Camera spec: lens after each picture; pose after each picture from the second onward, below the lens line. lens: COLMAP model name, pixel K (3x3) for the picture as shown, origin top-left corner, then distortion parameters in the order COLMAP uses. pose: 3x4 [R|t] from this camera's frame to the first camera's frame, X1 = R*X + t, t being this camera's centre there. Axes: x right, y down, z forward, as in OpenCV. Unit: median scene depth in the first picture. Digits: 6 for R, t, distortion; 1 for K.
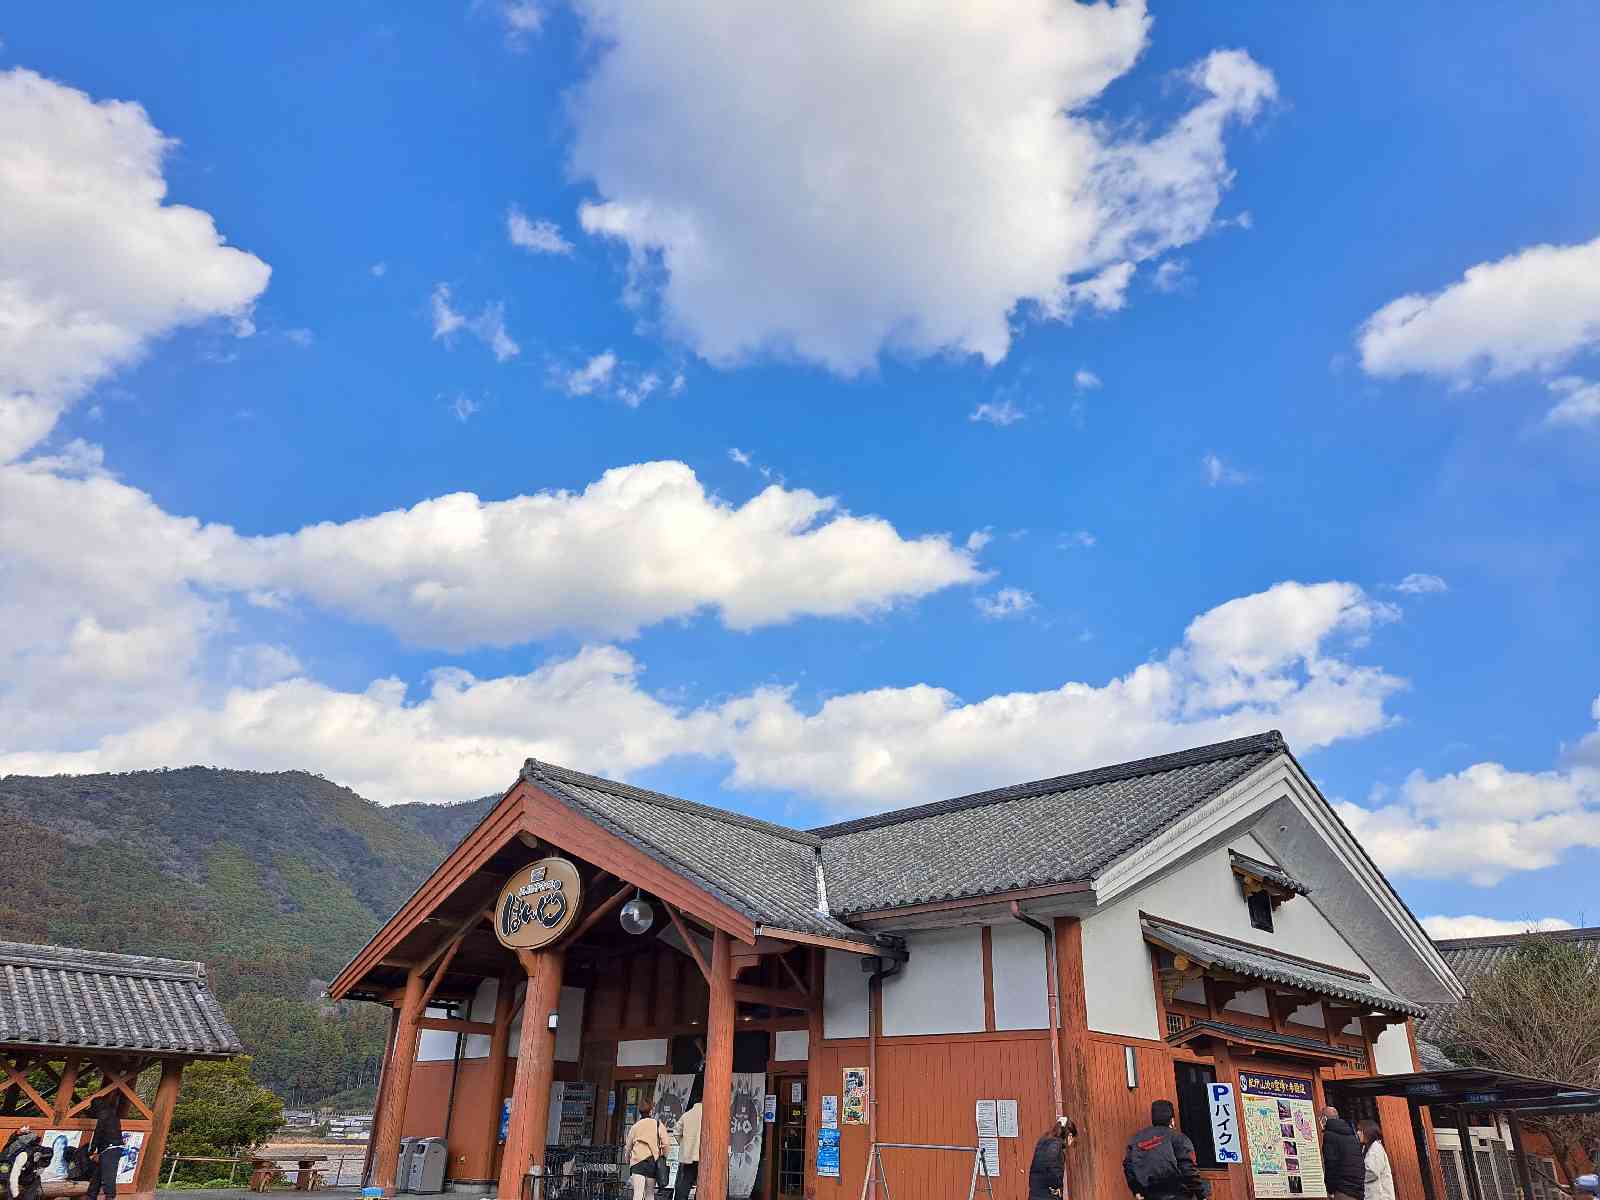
lens RADIAL K [[1173.5, 0, 799.0], [0, 1173.5, 577.7], [0, 0, 1]] dist [0.034696, -0.001077]
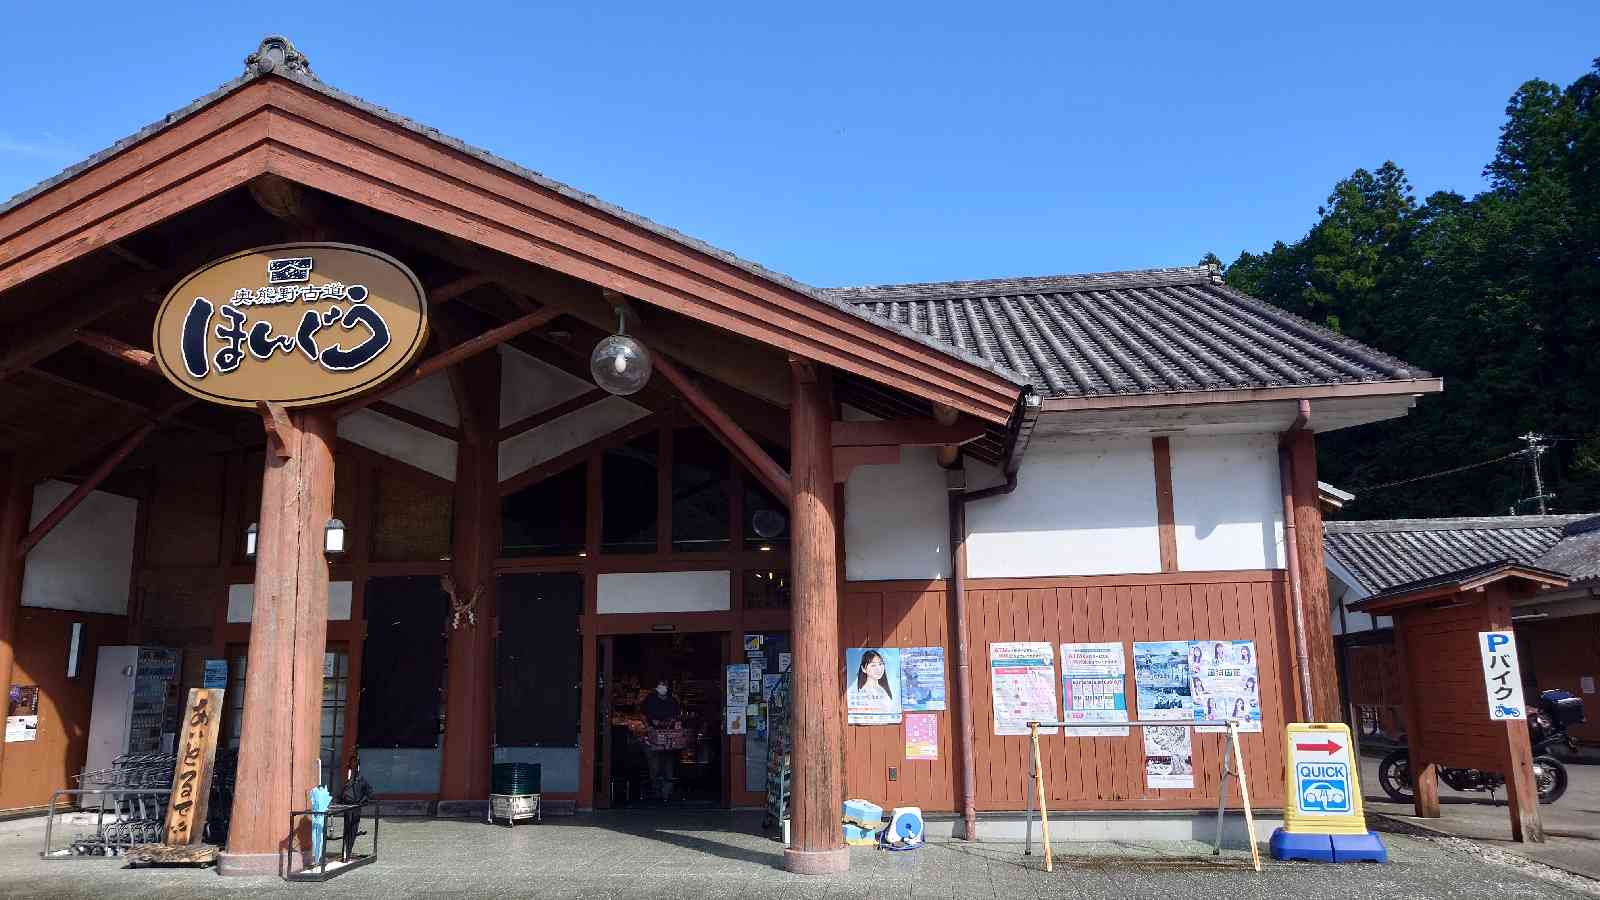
lens RADIAL K [[1144.7, 0, 803.5], [0, 1144.7, 456.9], [0, 0, 1]] dist [-0.000223, 0.000438]
pose [[0.776956, 0.089108, 0.623217, -0.348548], [-0.236706, 0.958643, 0.158031, 0.198407], [-0.583361, -0.270302, 0.765916, 0.469170]]
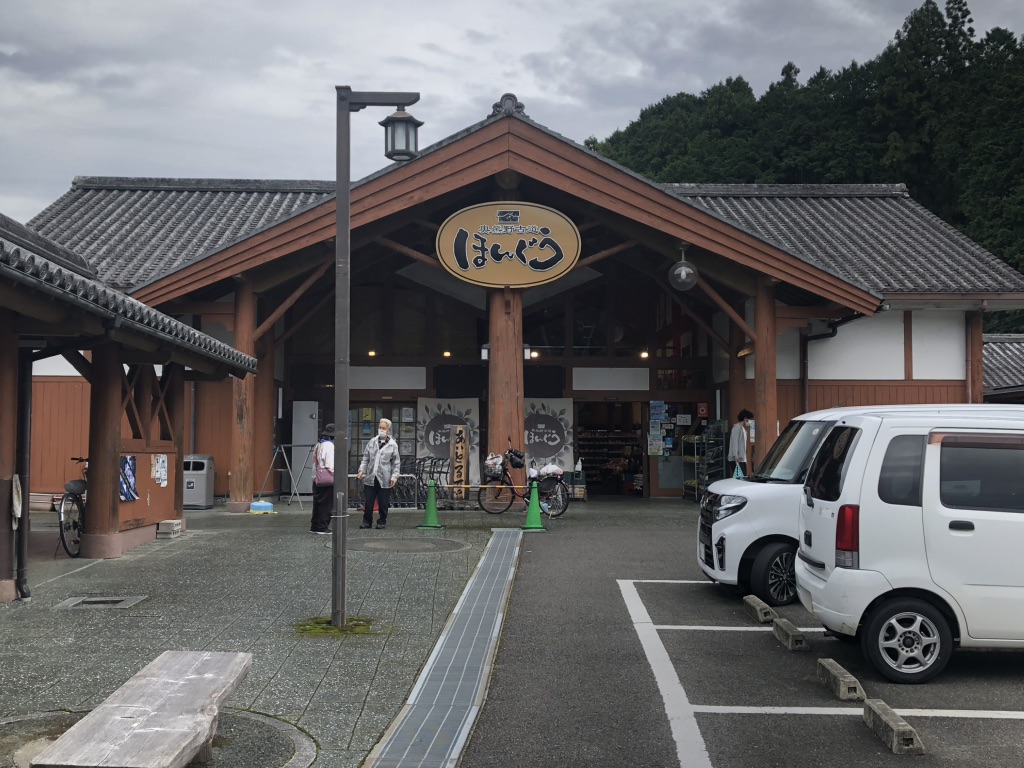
lens RADIAL K [[1151.4, 0, 493.5], [0, 1151.4, 388.0], [0, 0, 1]] dist [0.073192, -0.037581]
pose [[0.678660, 0.016607, 0.734265, -0.939100], [-0.300768, 0.918355, 0.257221, 0.138265], [-0.670044, -0.395409, 0.628246, 0.337945]]
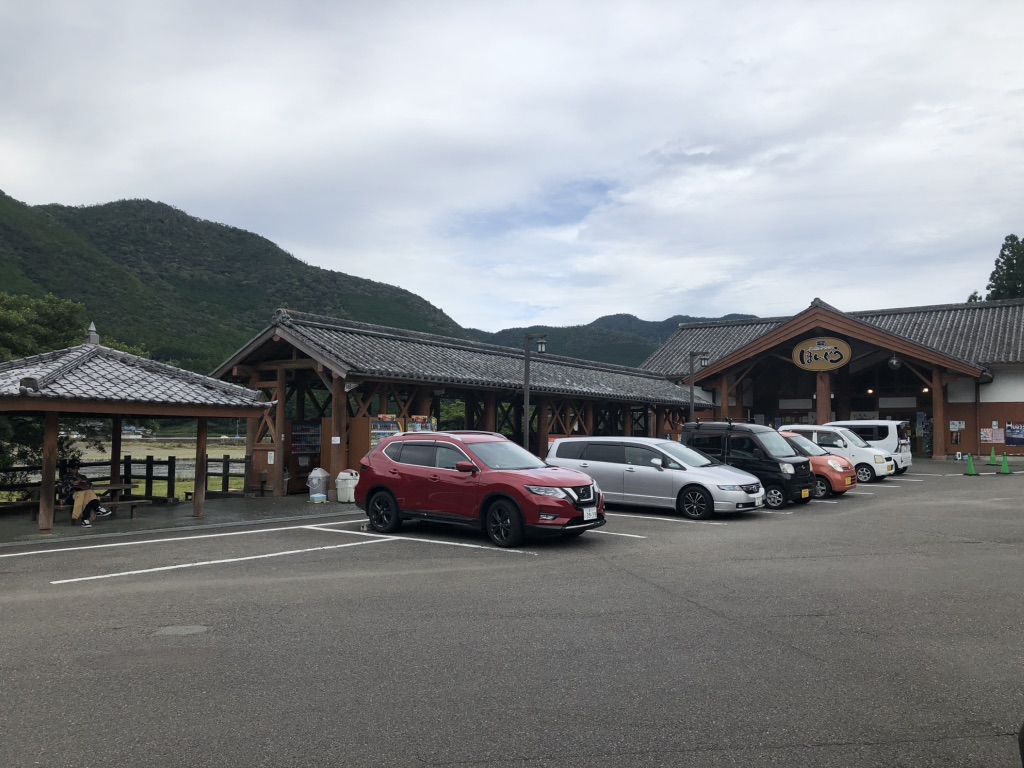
lens RADIAL K [[817.2, 0, 551.0], [0, 817.2, 374.1], [0, 0, 1]] dist [0.052073, 0.000648]
pose [[0.970702, -0.005769, 0.240219, -1.217908], [-0.082536, 0.930881, 0.355878, -0.272975], [-0.225668, -0.365278, 0.903131, -0.507678]]
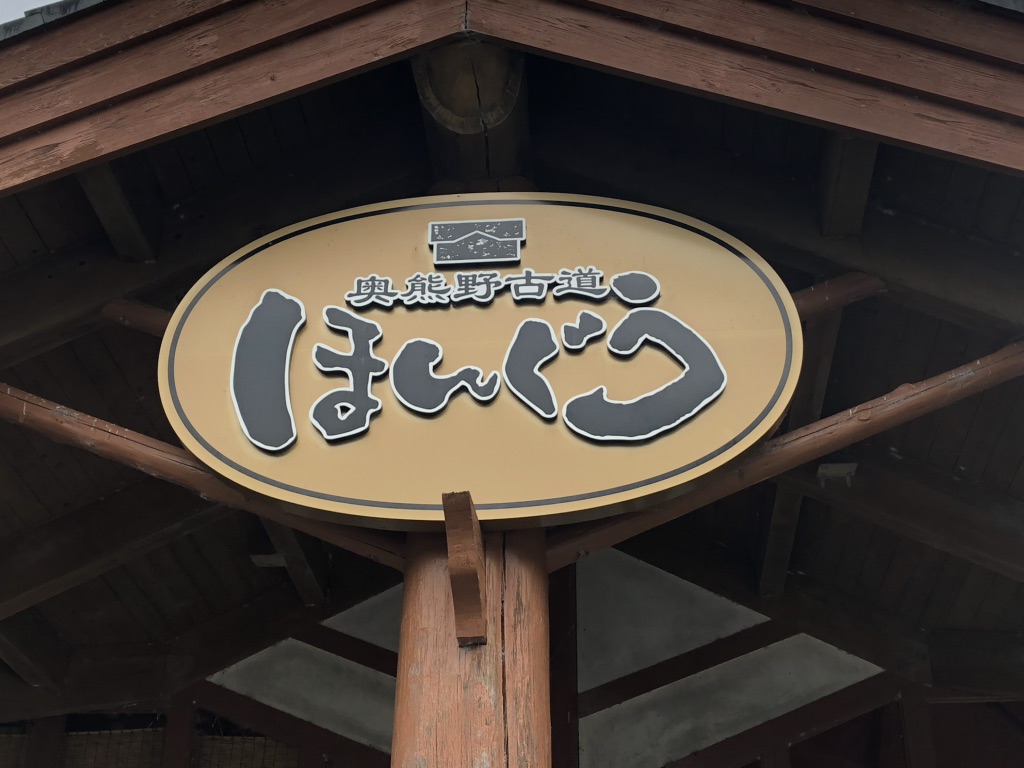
lens RADIAL K [[1473.7, 0, 512.0], [0, 1473.7, 384.0], [0, 0, 1]] dist [0.139385, -0.006109]
pose [[0.751271, 0.311771, 0.581714, -0.377090], [-0.269146, 0.949498, -0.161289, 0.323724], [-0.602622, -0.035394, 0.797242, 0.757155]]
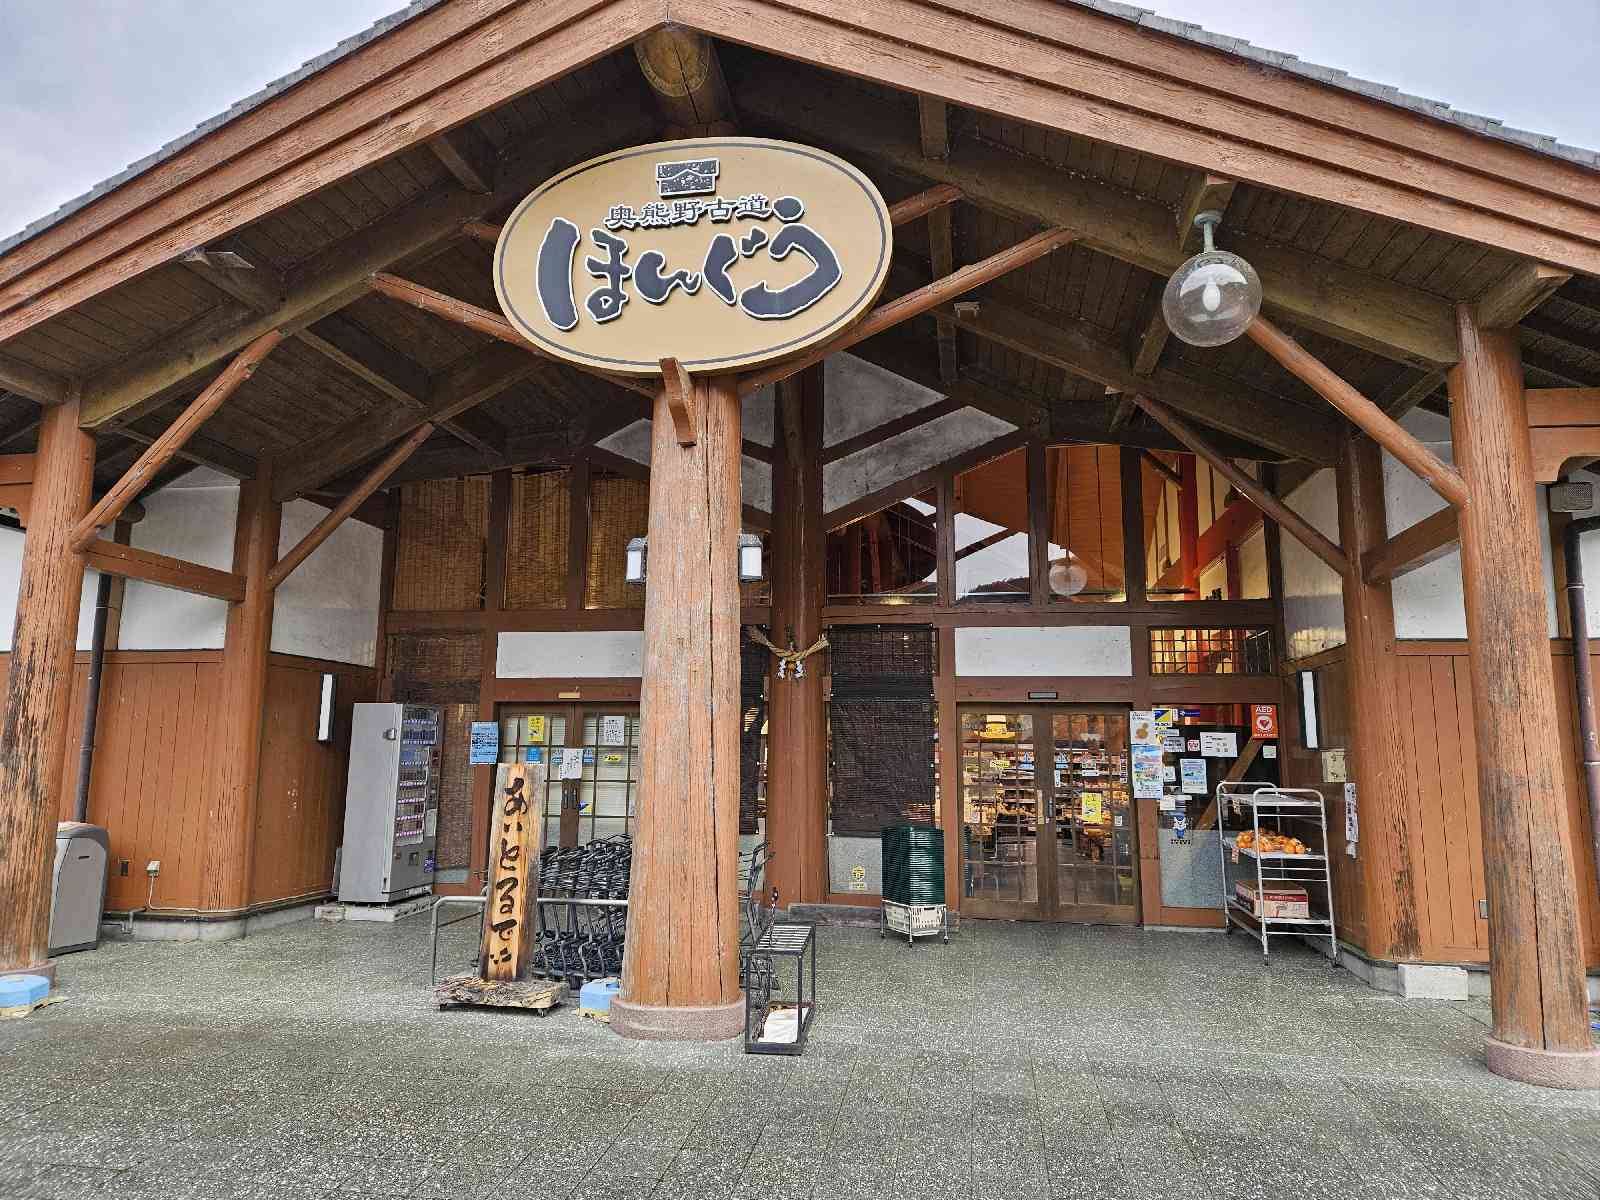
lens RADIAL K [[1061.8, 0, 785.3], [0, 1061.8, 596.8], [0, 0, 1]] dist [0.087075, -0.082303]
pose [[0.812058, 0.070400, 0.579315, -0.375400], [-0.240312, 0.944963, 0.222025, 0.291893], [-0.531800, -0.319514, 0.784283, 0.685827]]
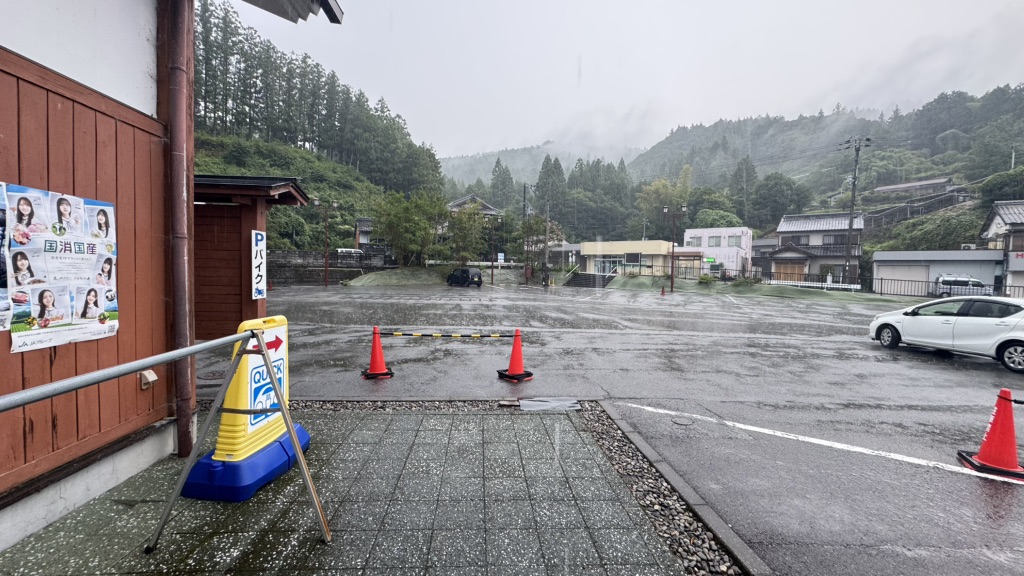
lens RADIAL K [[406.4, 0, 512.0], [0, 406.4, 288.0], [0, 0, 1]] dist [-0.002043, -0.000503]
pose [[-0.780976, -0.071894, 0.620410, -0.027021], [-0.310253, 0.906780, -0.285469, 0.335256], [-0.542052, -0.415429, -0.730479, 0.743976]]
